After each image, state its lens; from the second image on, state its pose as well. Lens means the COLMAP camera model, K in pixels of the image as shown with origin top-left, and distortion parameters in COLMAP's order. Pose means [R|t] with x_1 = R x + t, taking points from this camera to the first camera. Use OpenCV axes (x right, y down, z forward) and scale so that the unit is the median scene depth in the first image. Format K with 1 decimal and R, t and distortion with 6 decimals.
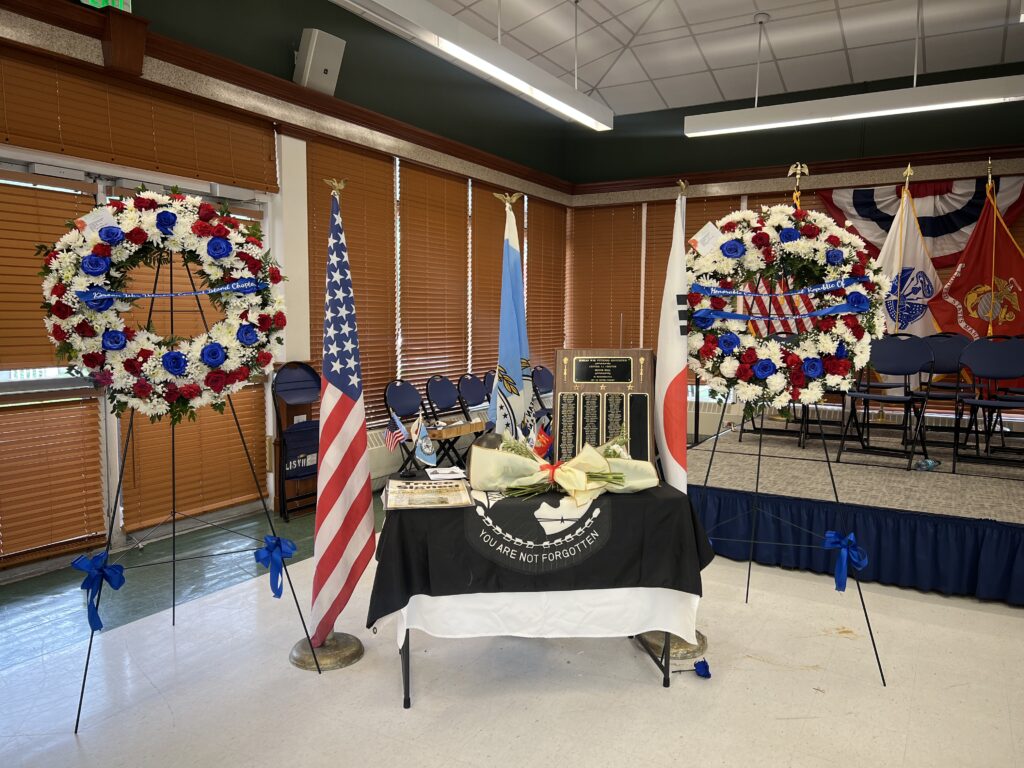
lens RADIAL K [[757.7, 0, 519.3], [0, 757.7, 377.8], [0, 0, 1]] dist [0.040888, -0.008883]
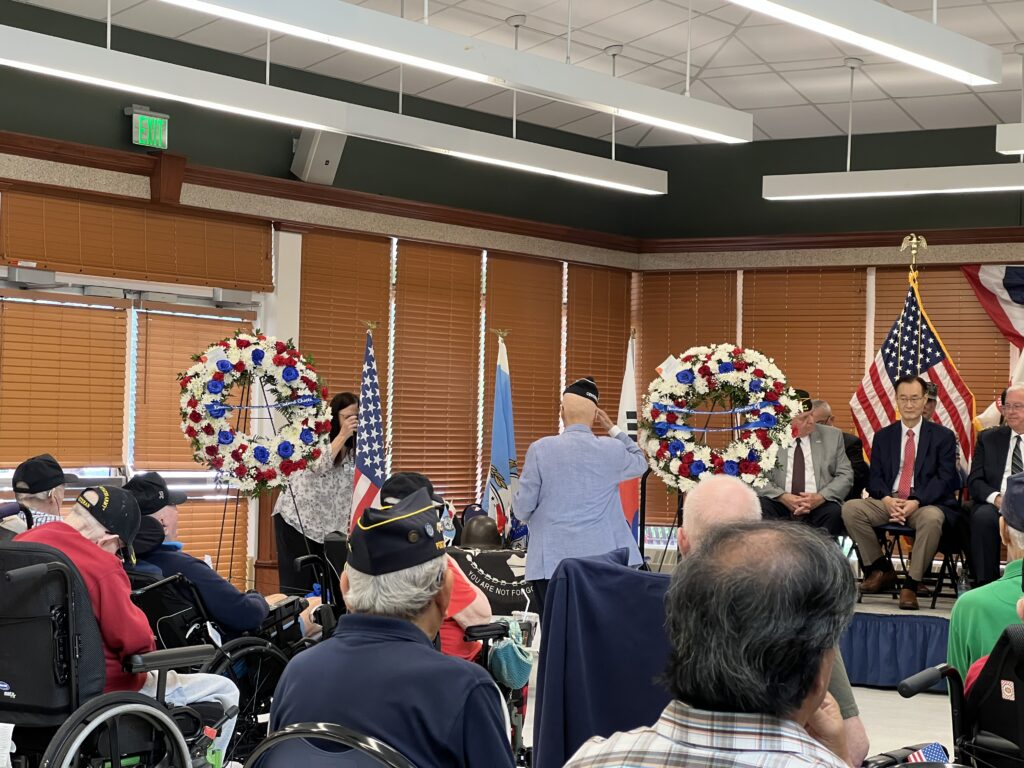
lens RADIAL K [[2271.3, 0, 511.0], [0, 2271.3, 385.6], [0, 0, 1]] dist [0.252727, 0.000000]
pose [[0.997576, 0.015253, -0.067899, 0.287636], [-0.022237, 0.994399, -0.103324, 0.266573], [0.065943, 0.104584, 0.992327, -3.030843]]
